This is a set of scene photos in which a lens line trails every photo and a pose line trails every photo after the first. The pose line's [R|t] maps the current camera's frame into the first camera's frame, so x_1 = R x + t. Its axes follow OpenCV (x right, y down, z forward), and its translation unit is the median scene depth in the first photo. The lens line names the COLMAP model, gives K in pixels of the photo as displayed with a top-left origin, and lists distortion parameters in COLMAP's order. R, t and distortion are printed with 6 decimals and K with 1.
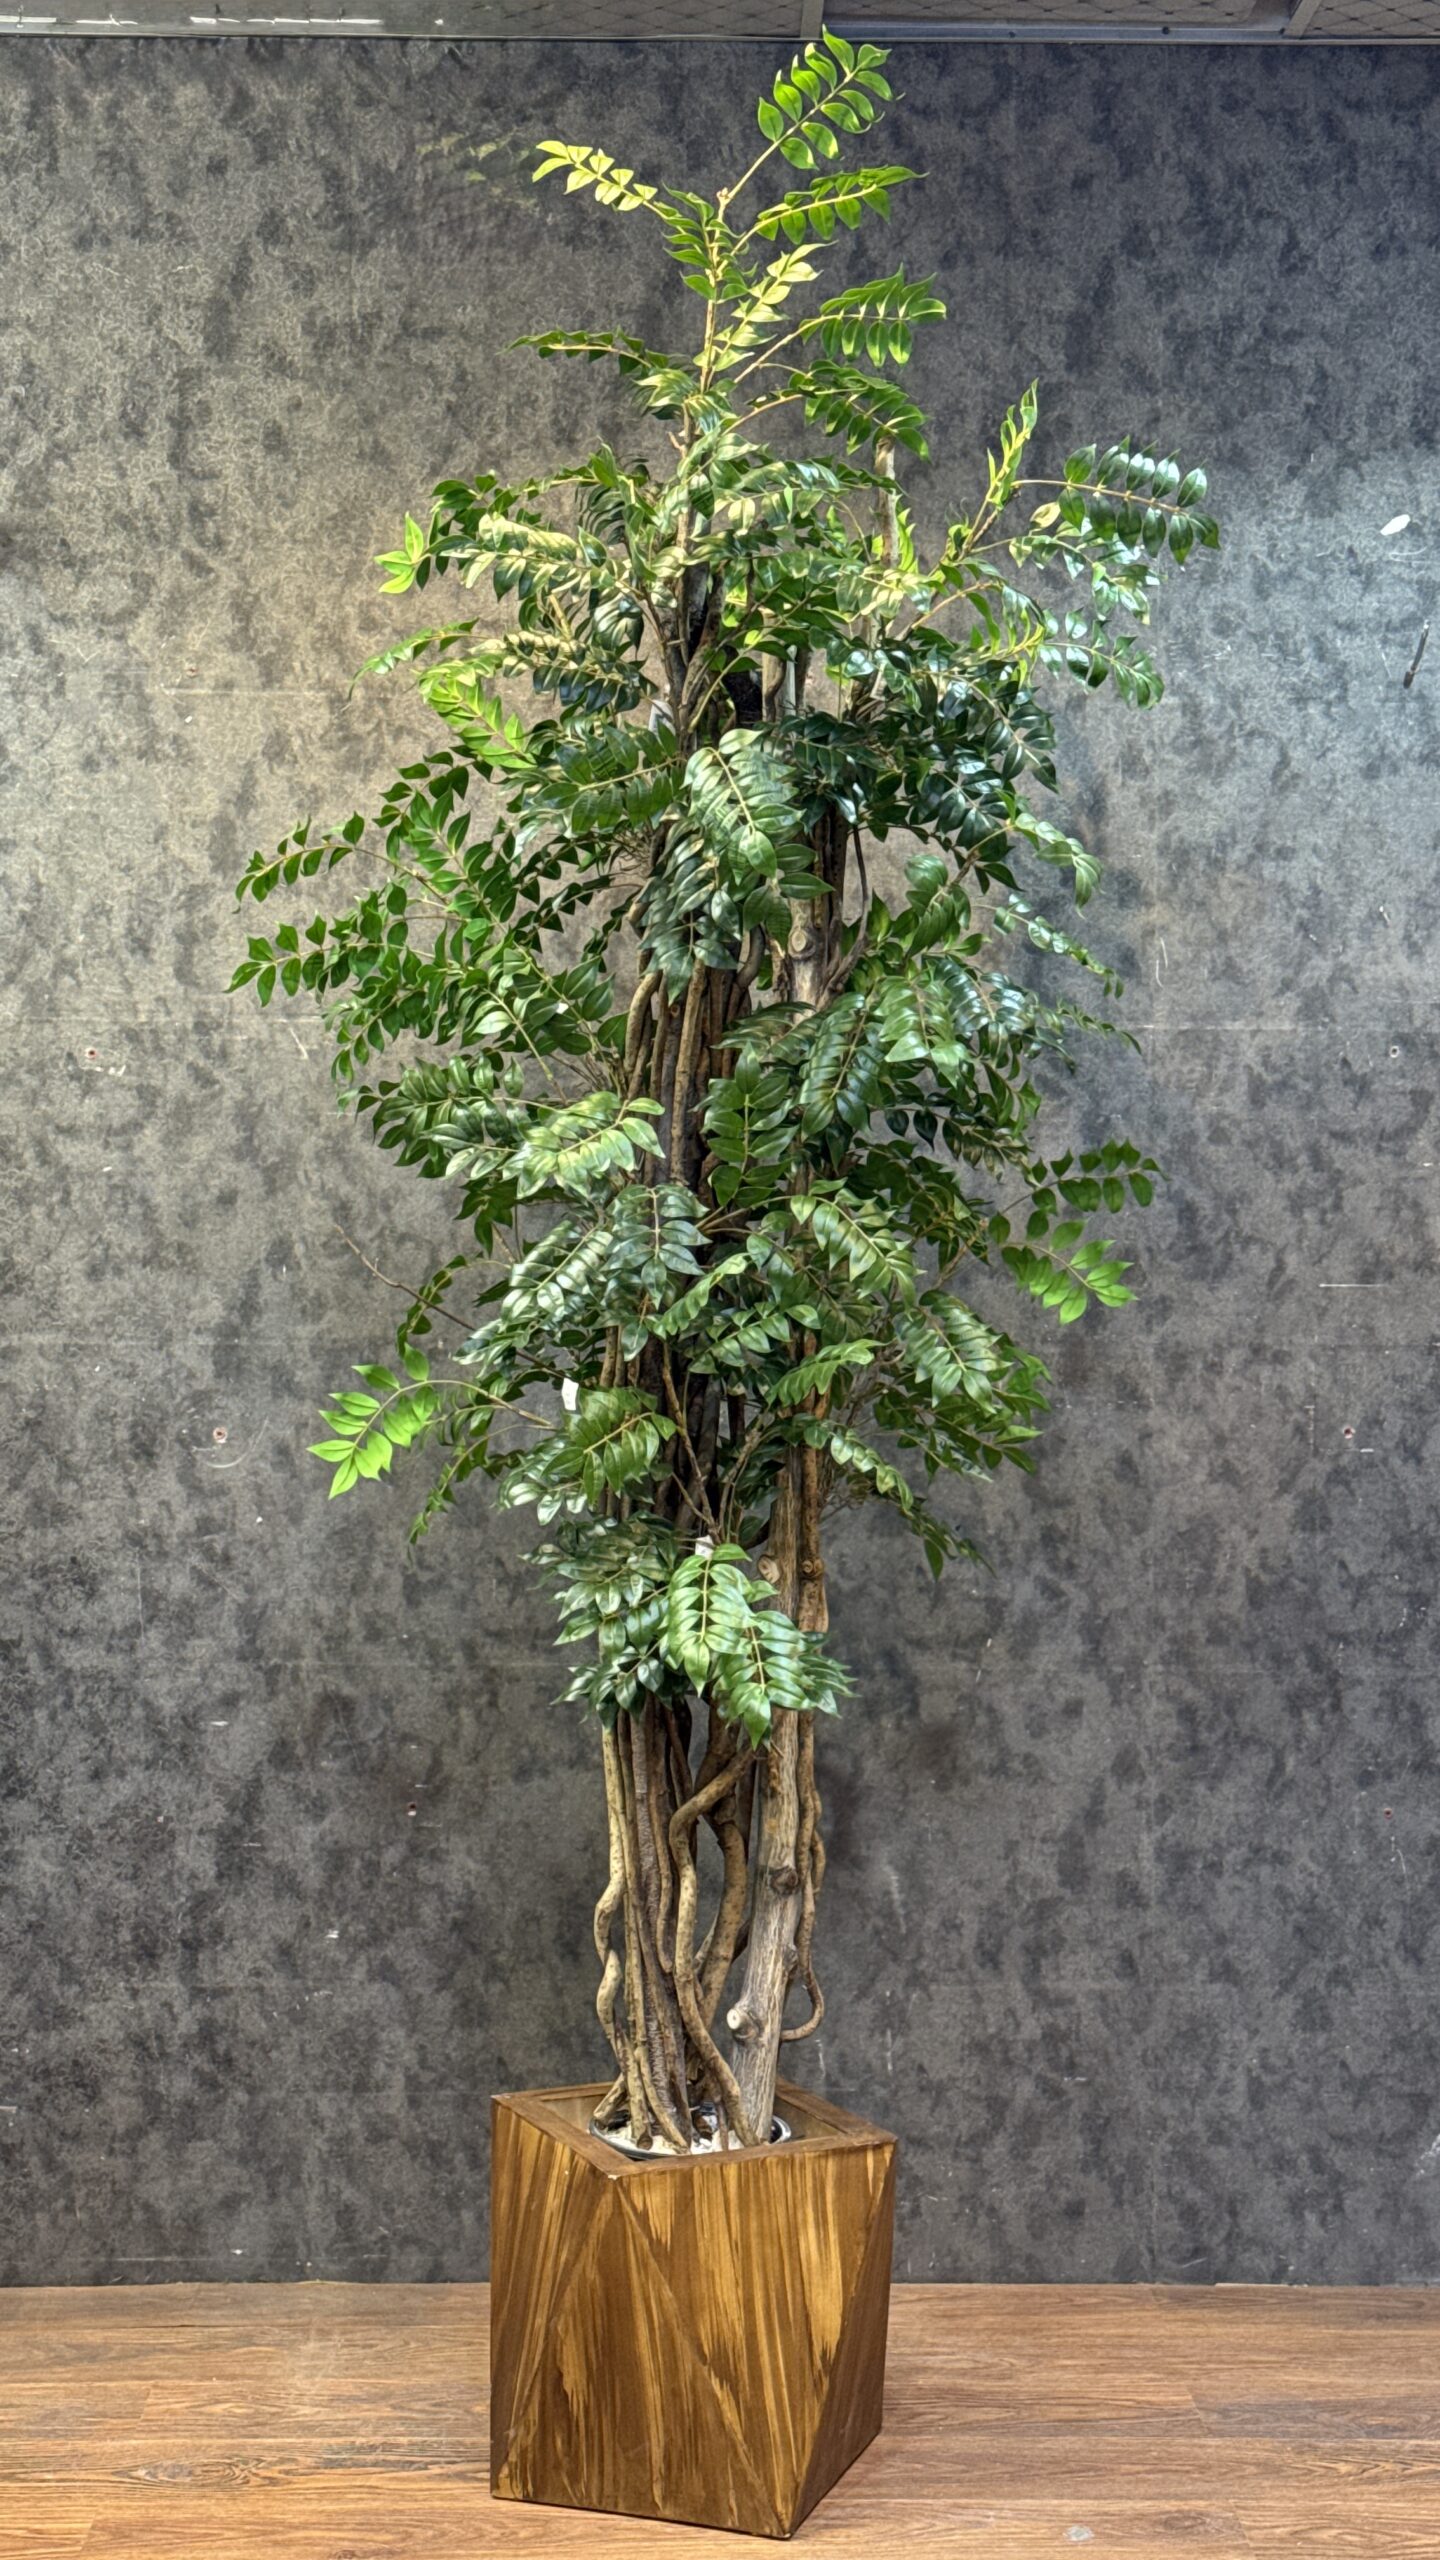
lens RADIAL K [[3567.2, 0, 694.4], [0, 3567.2, 1288.9], [0, 0, 1]] dist [0.155349, -0.099691]
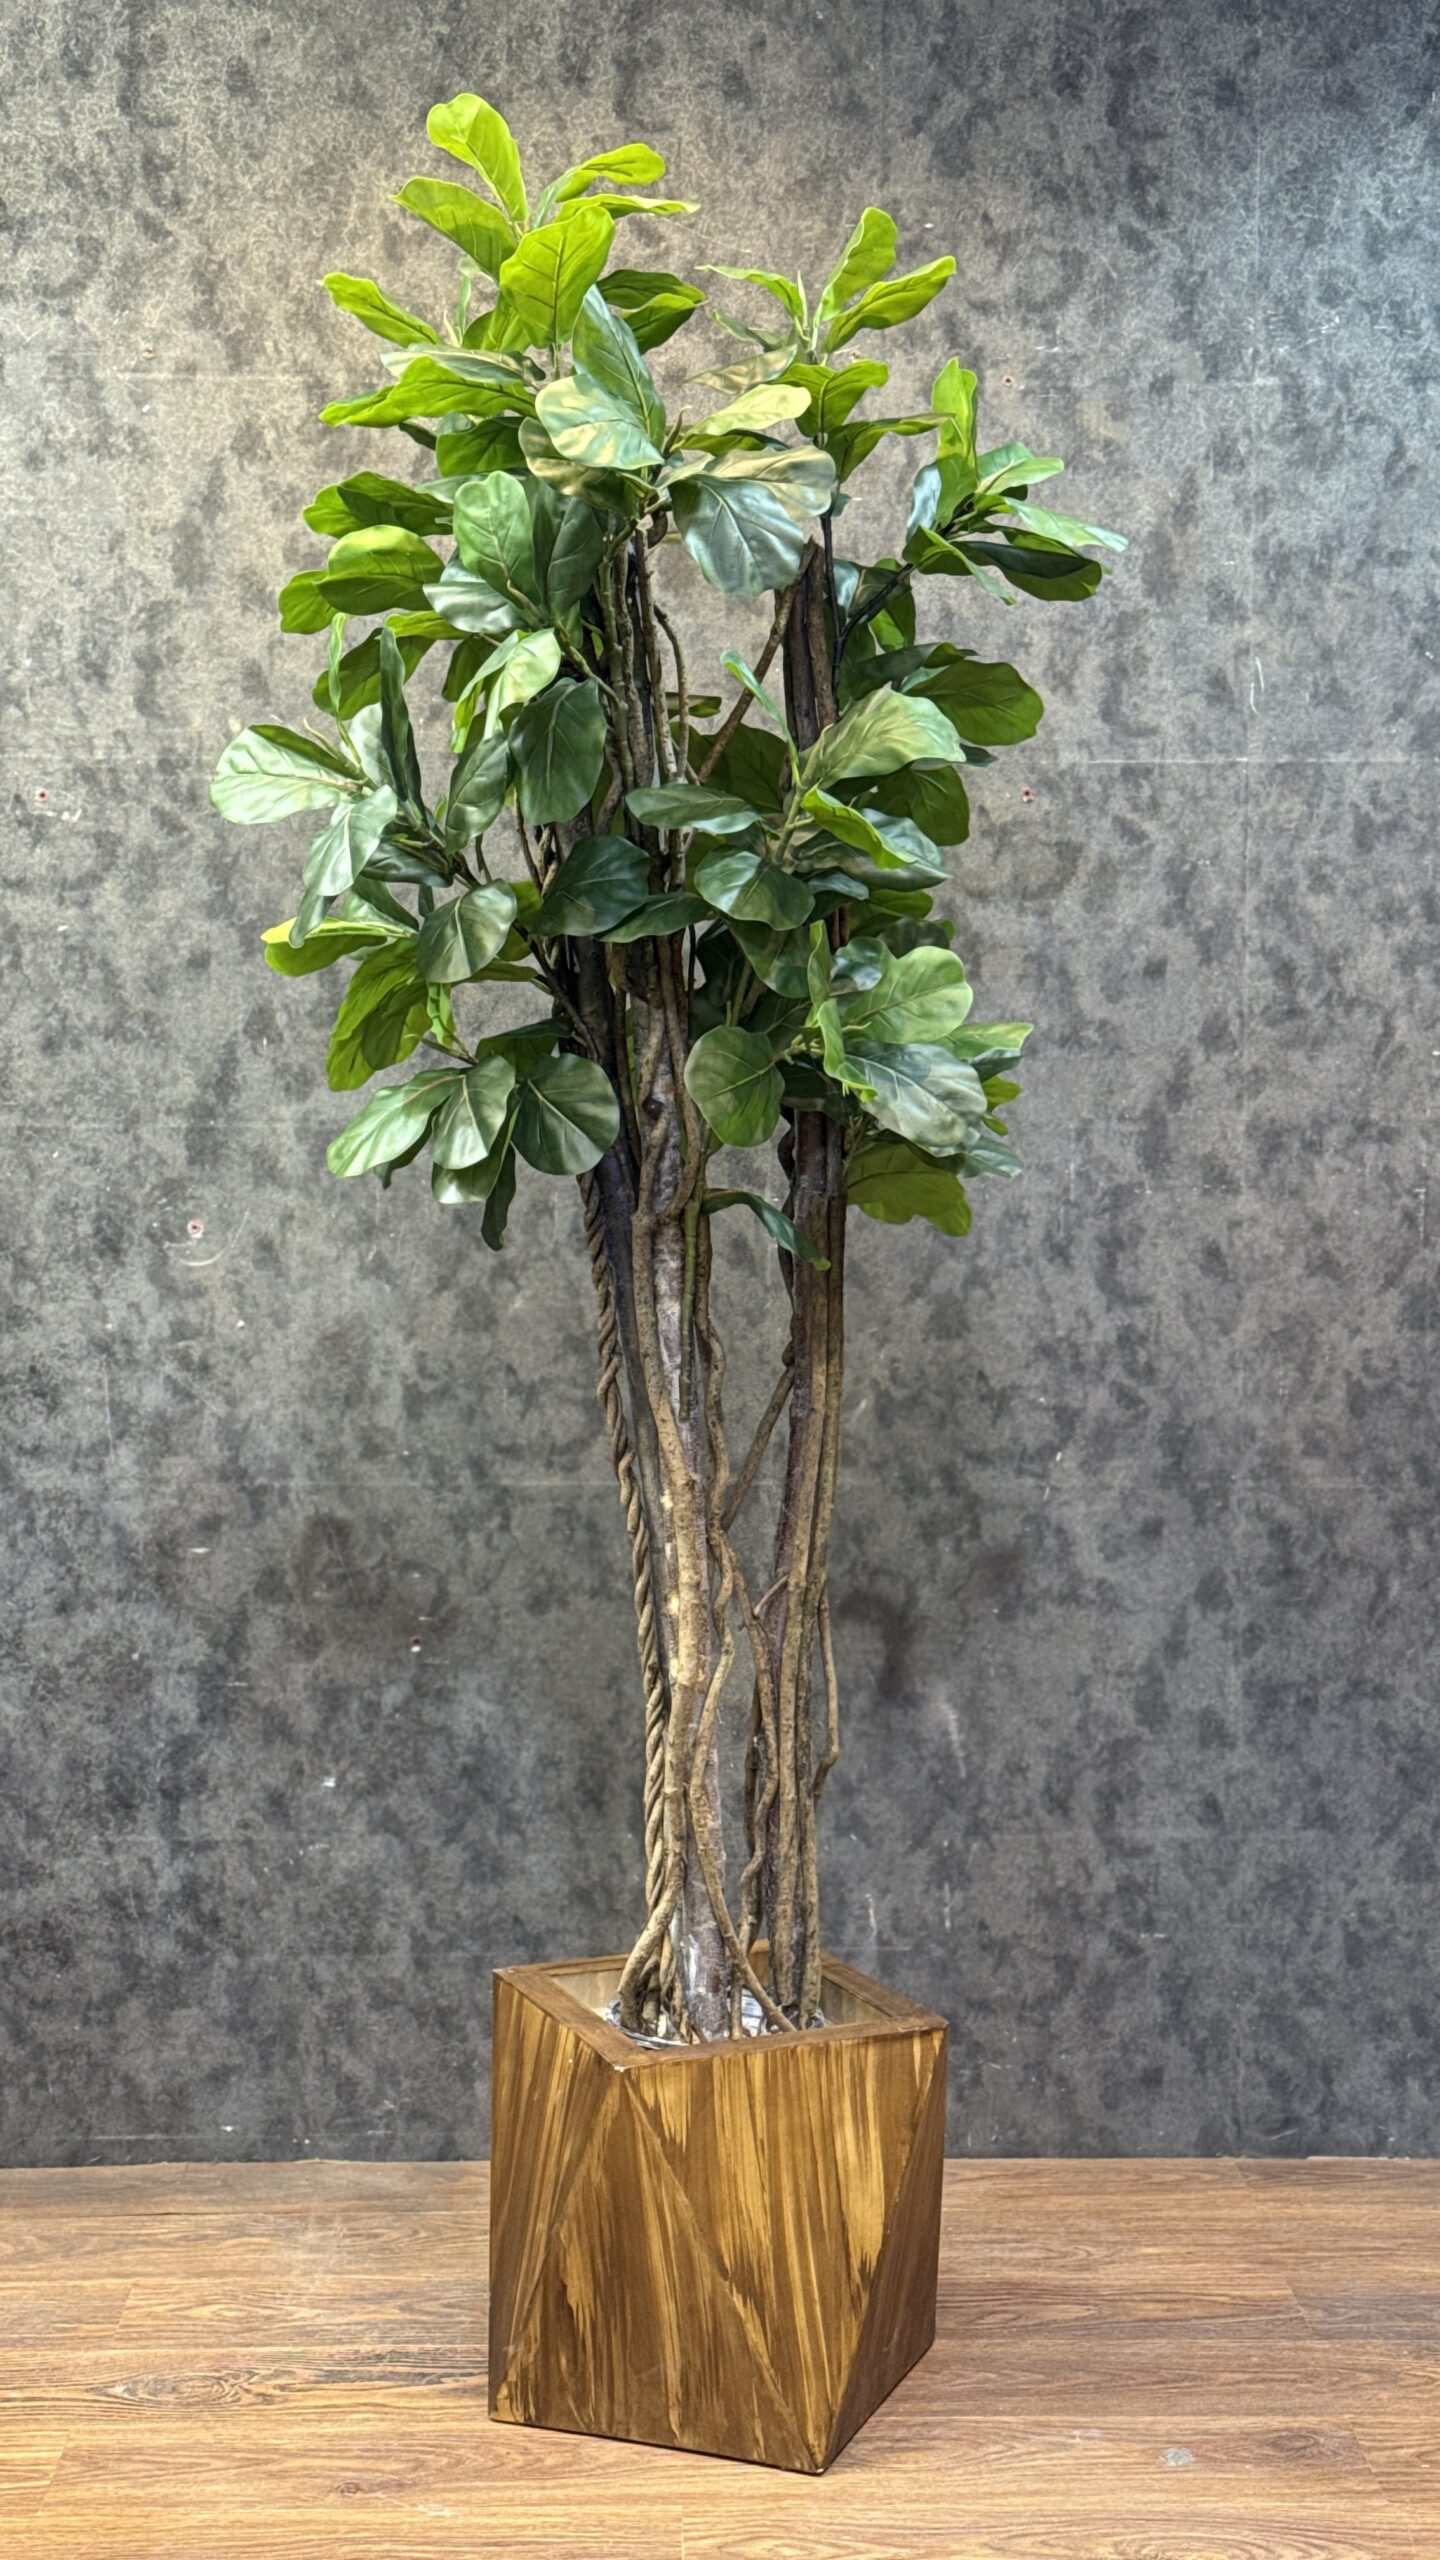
lens RADIAL K [[3564.3, 0, 699.2], [0, 3564.3, 1293.0], [0, 0, 1]] dist [0.185403, -0.376797]
pose [[0.999985, -0.005278, 0.001362, -0.010555], [0.005194, 0.998421, 0.055939, 0.009455], [-0.001655, -0.055931, 0.998433, 0.136428]]
